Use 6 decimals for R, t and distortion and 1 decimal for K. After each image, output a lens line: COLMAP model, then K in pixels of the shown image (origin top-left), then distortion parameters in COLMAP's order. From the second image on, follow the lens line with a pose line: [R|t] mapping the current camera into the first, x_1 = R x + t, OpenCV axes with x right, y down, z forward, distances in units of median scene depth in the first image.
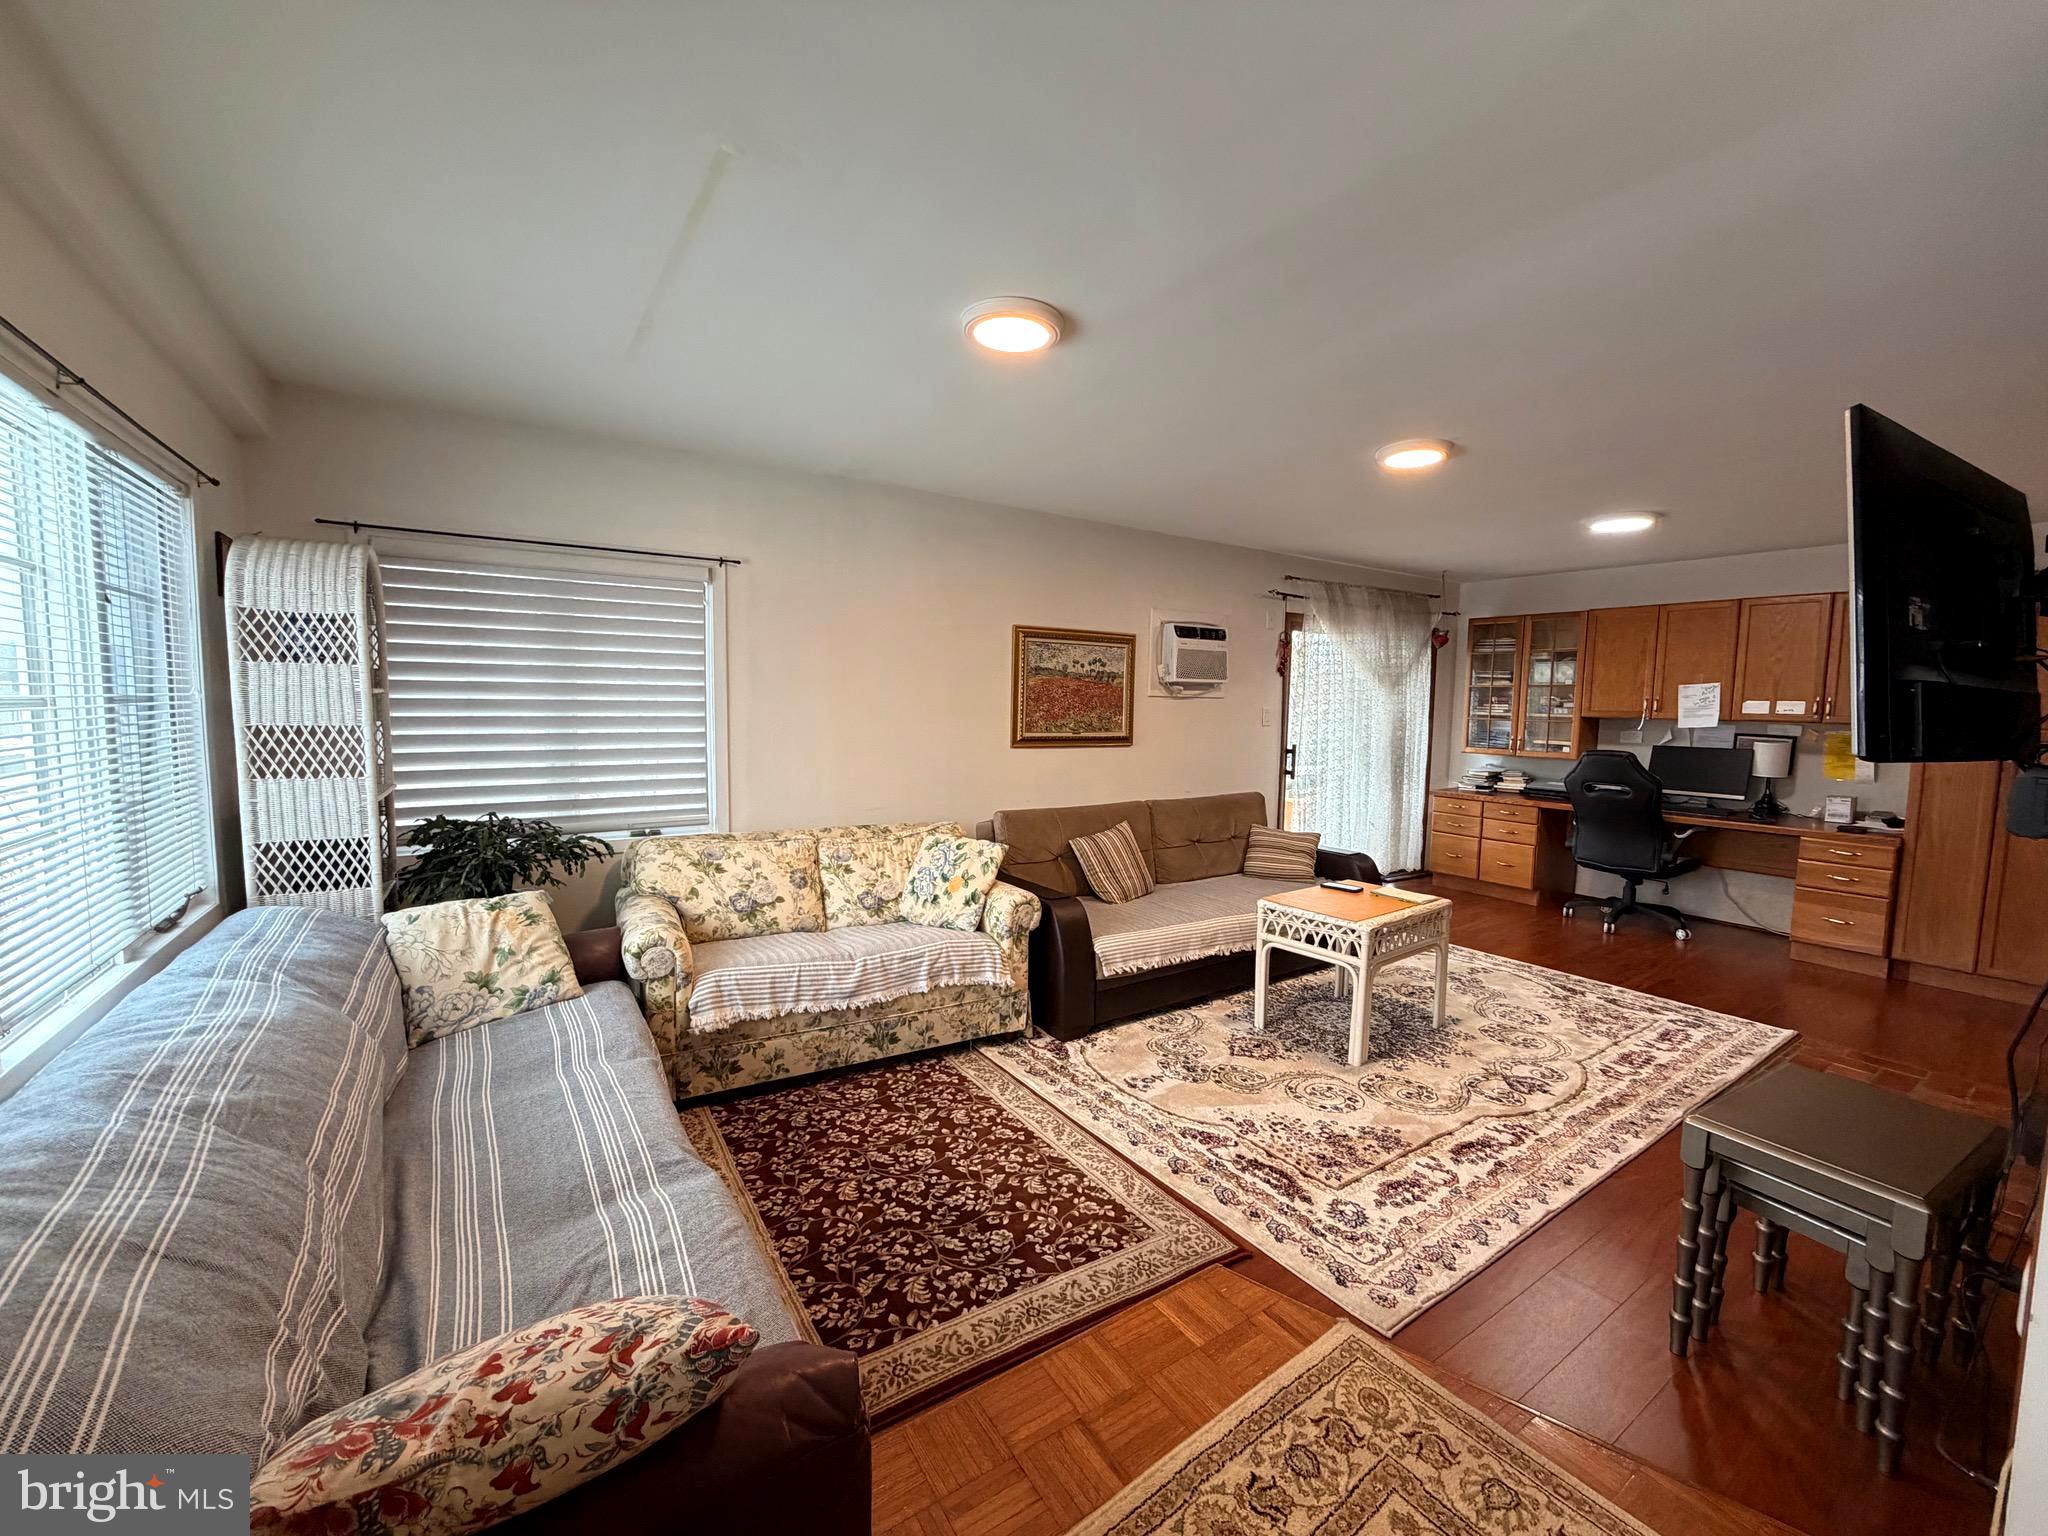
lens RADIAL K [[814.0, 0, 1020.3], [0, 814.0, 768.3], [0, 0, 1]] dist [0.000244, -0.000078]
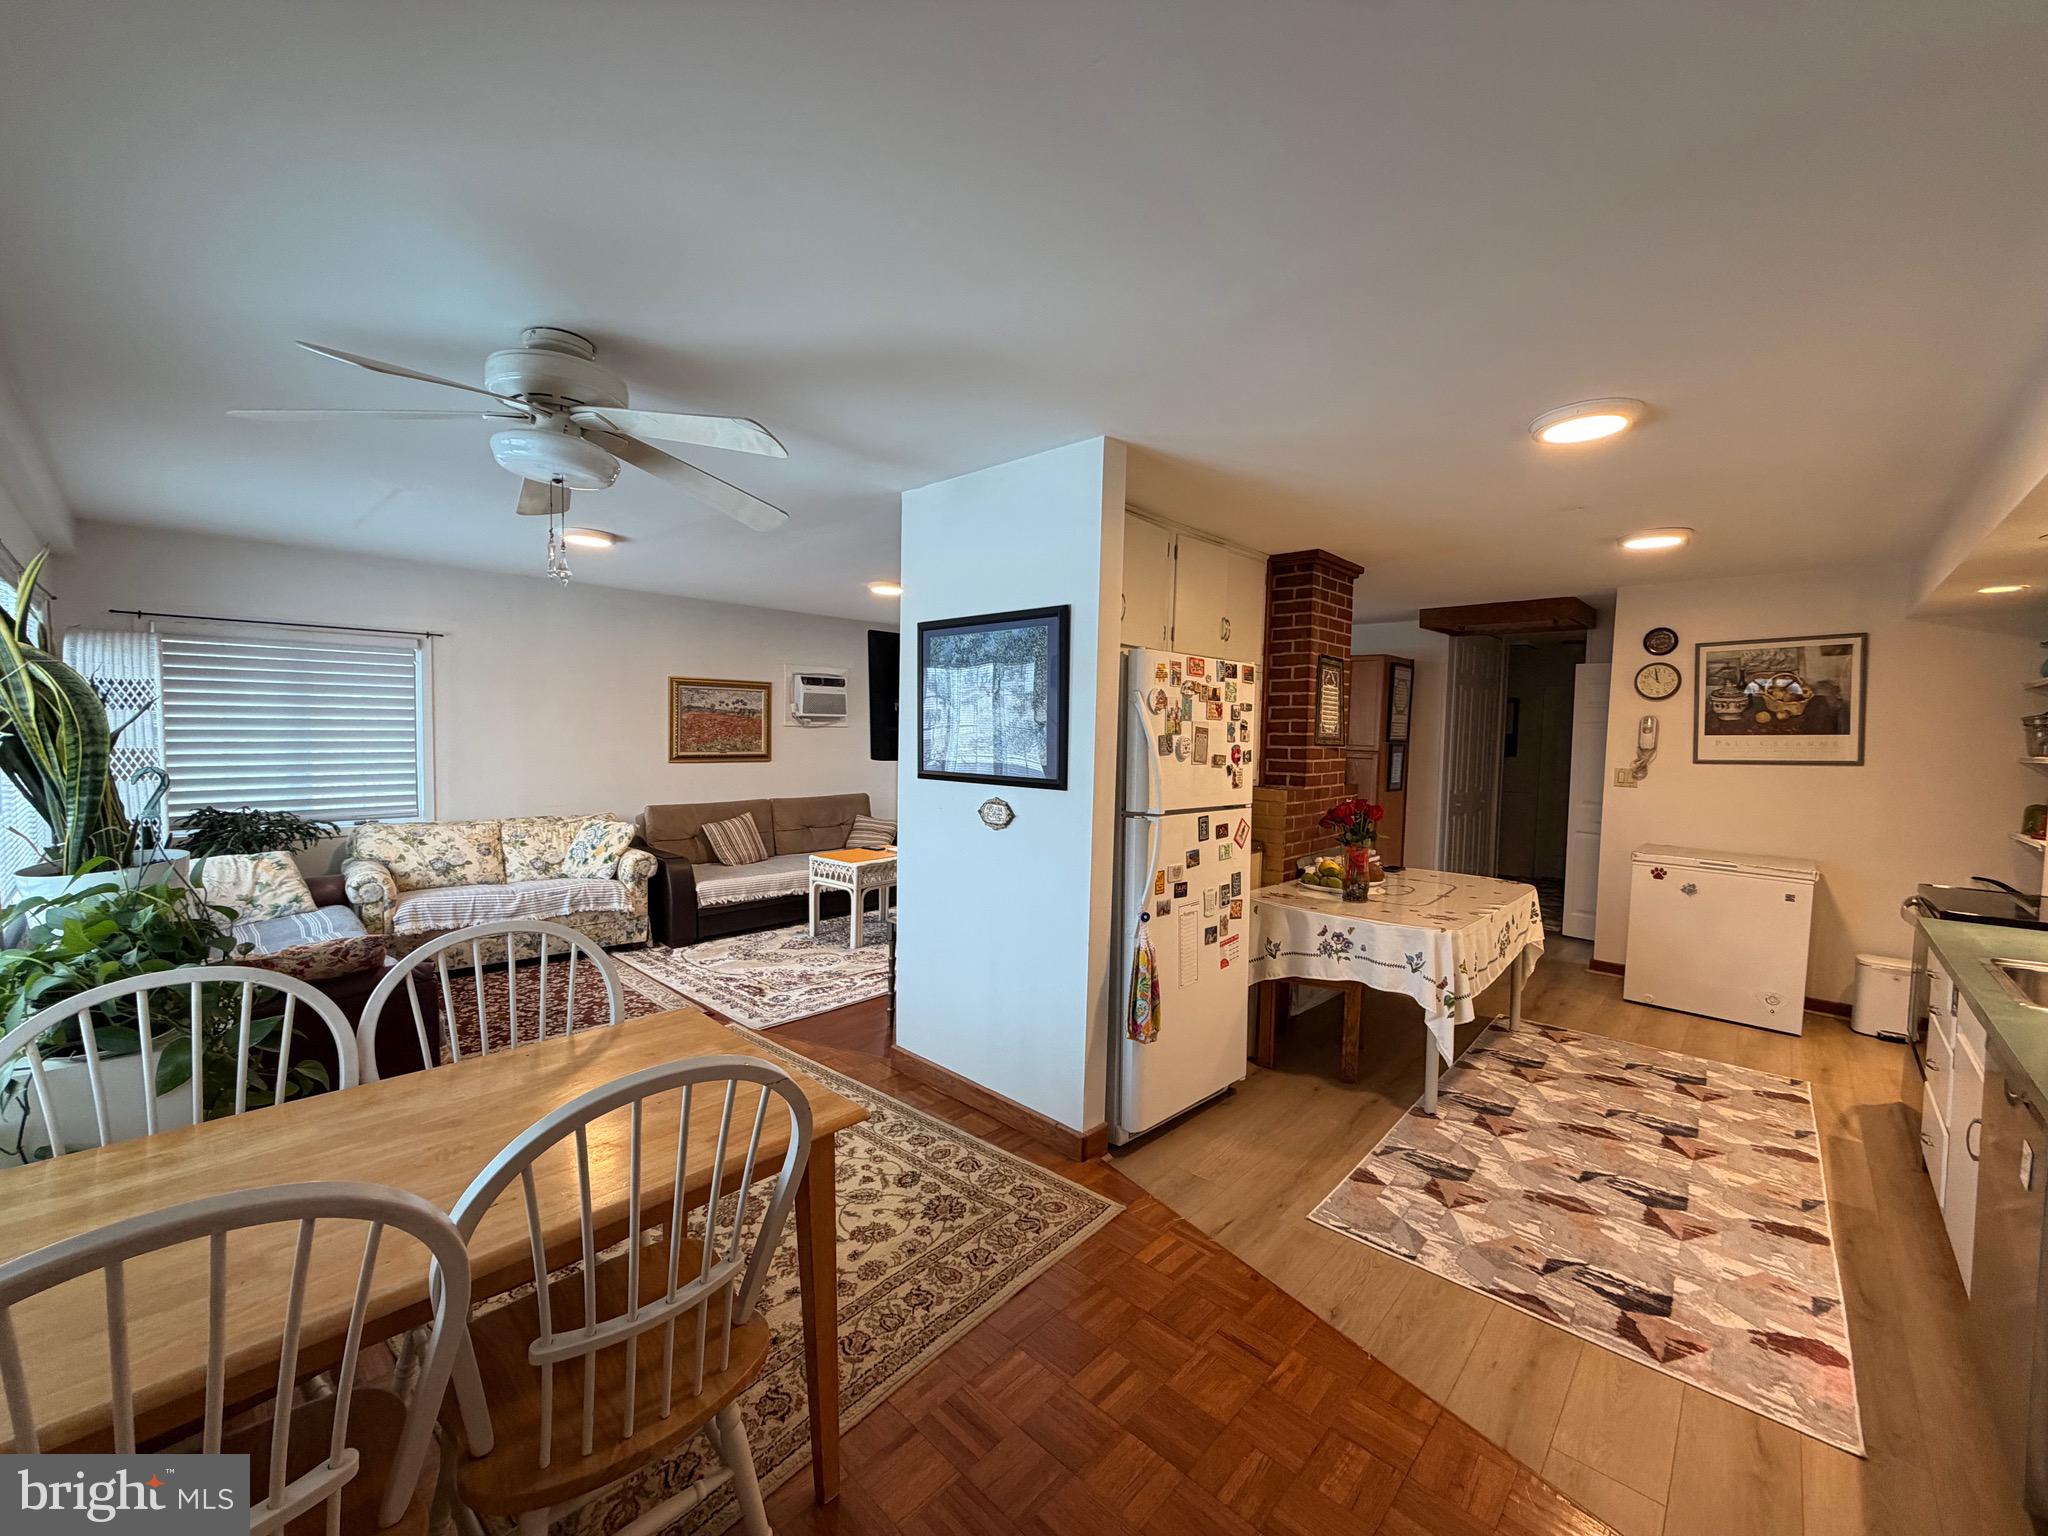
lens RADIAL K [[814.0, 0, 1020.3], [0, 814.0, 768.3], [0, 0, 1]] dist [0.000244, -0.000078]
pose [[0.973618, -0.008040, 0.228041, 0.353478], [0.013864, 0.999617, -0.023946, 0.036291], [-0.227761, 0.026475, 0.973357, -0.697978]]
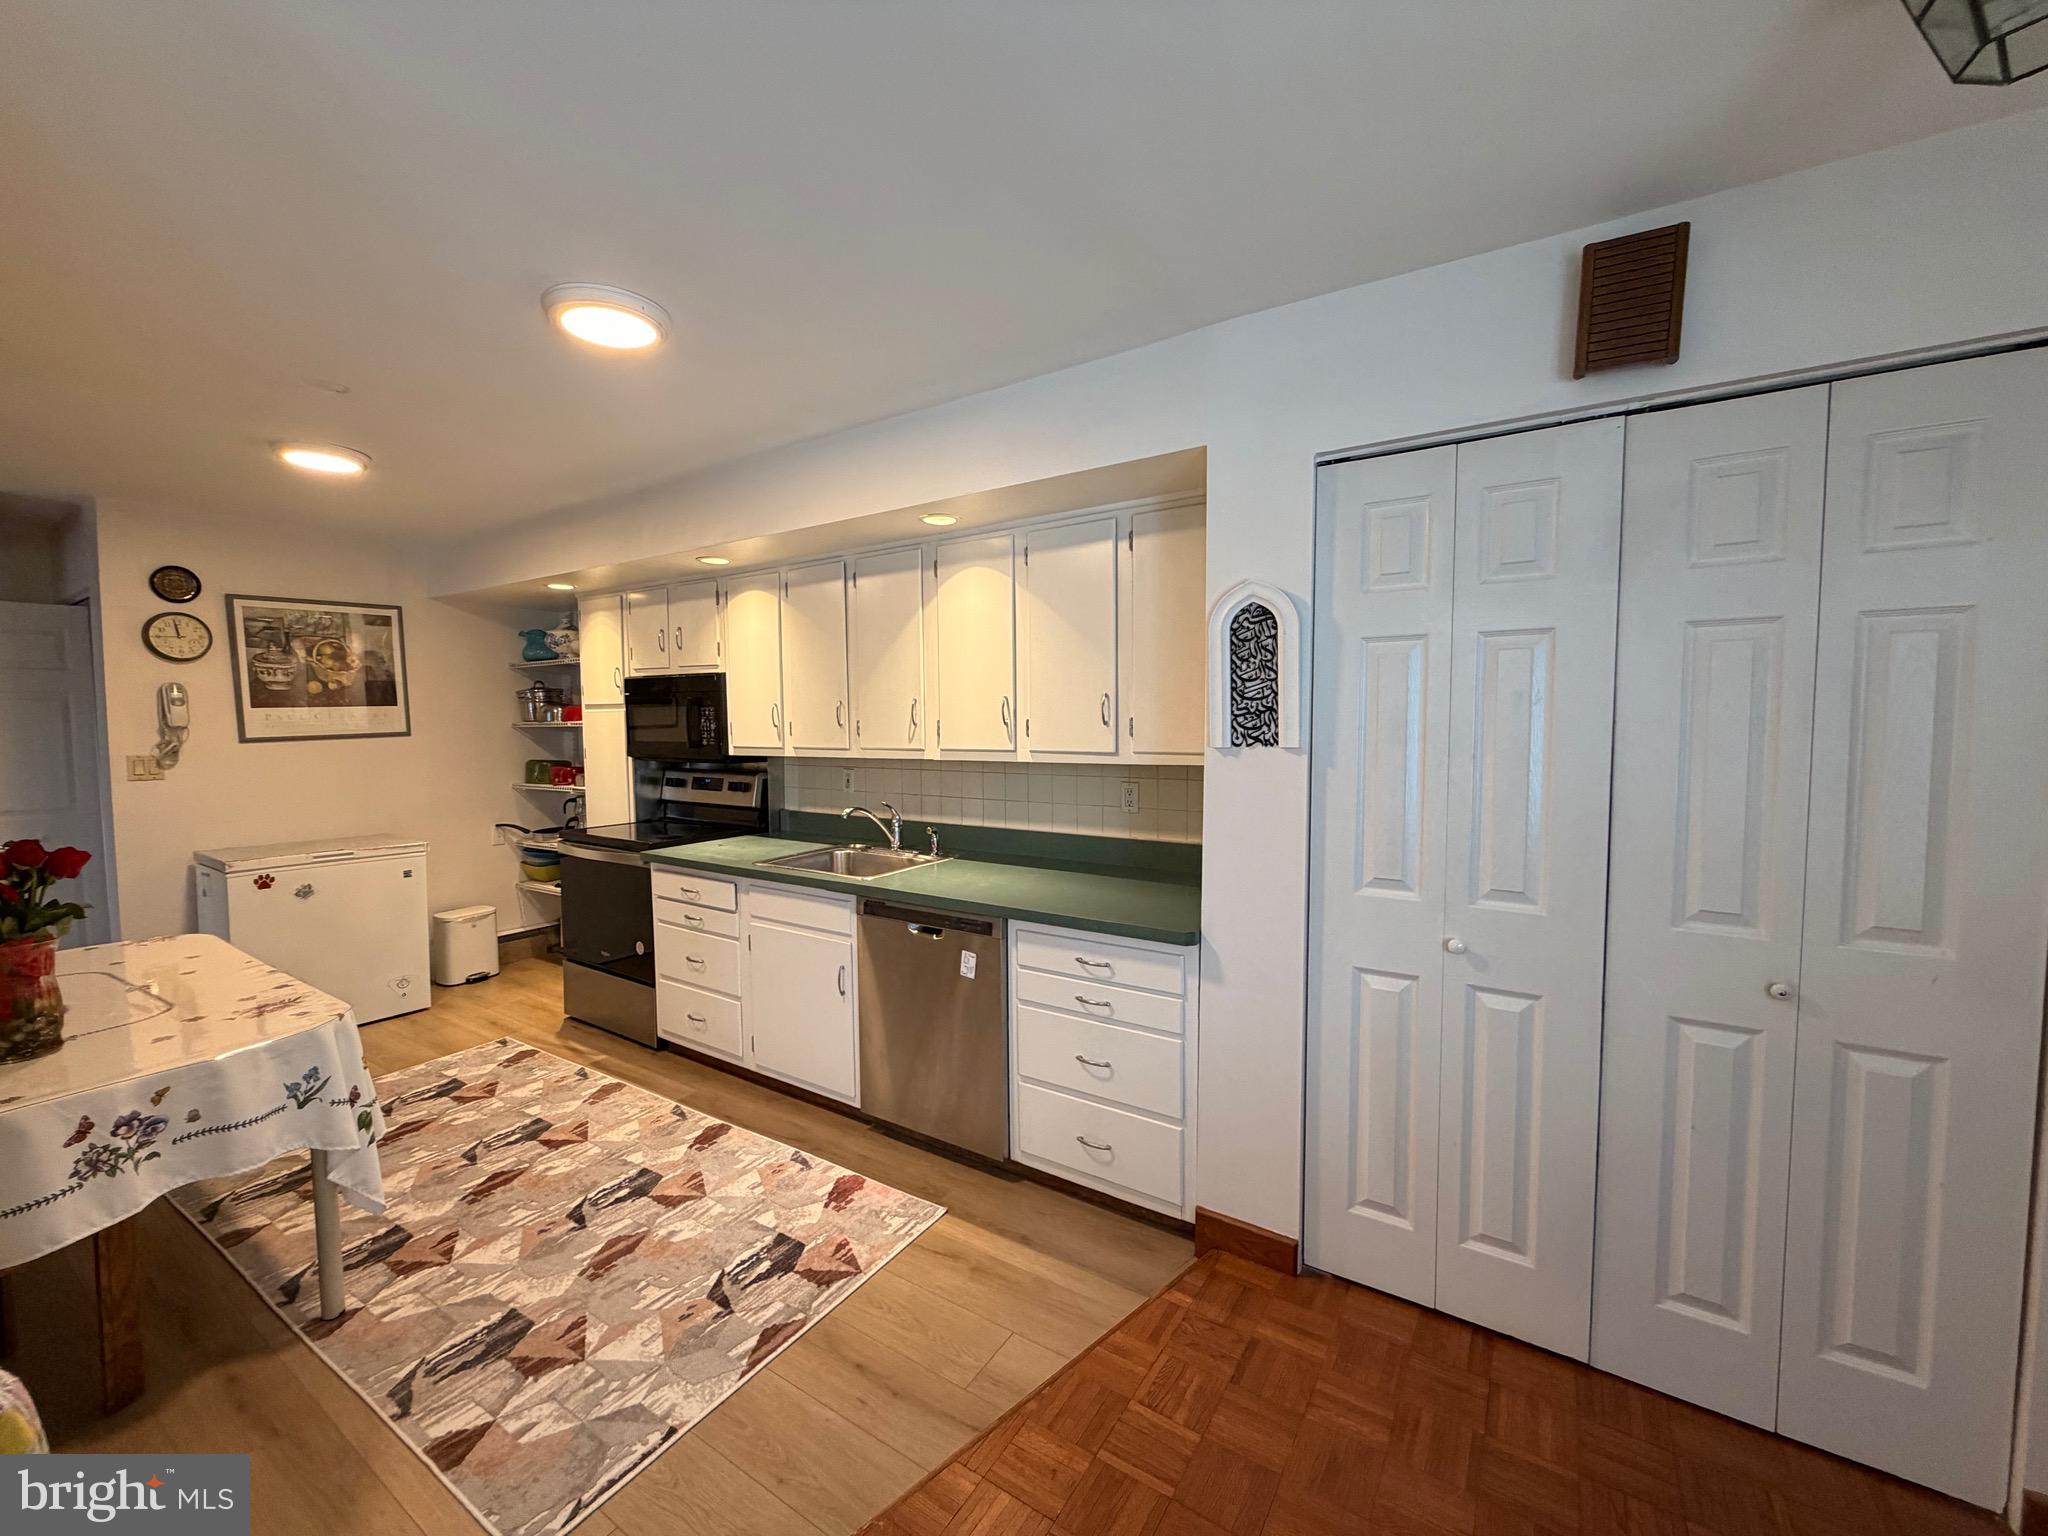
lens RADIAL K [[814.0, 0, 1020.3], [0, 814.0, 768.3], [0, 0, 1]] dist [0.000244, -0.000078]
pose [[-0.398639, -0.067745, 0.914603, 0.323352], [0.072577, 0.991810, 0.105097, 0.004241], [-0.914232, 0.108275, -0.390457, -0.127570]]
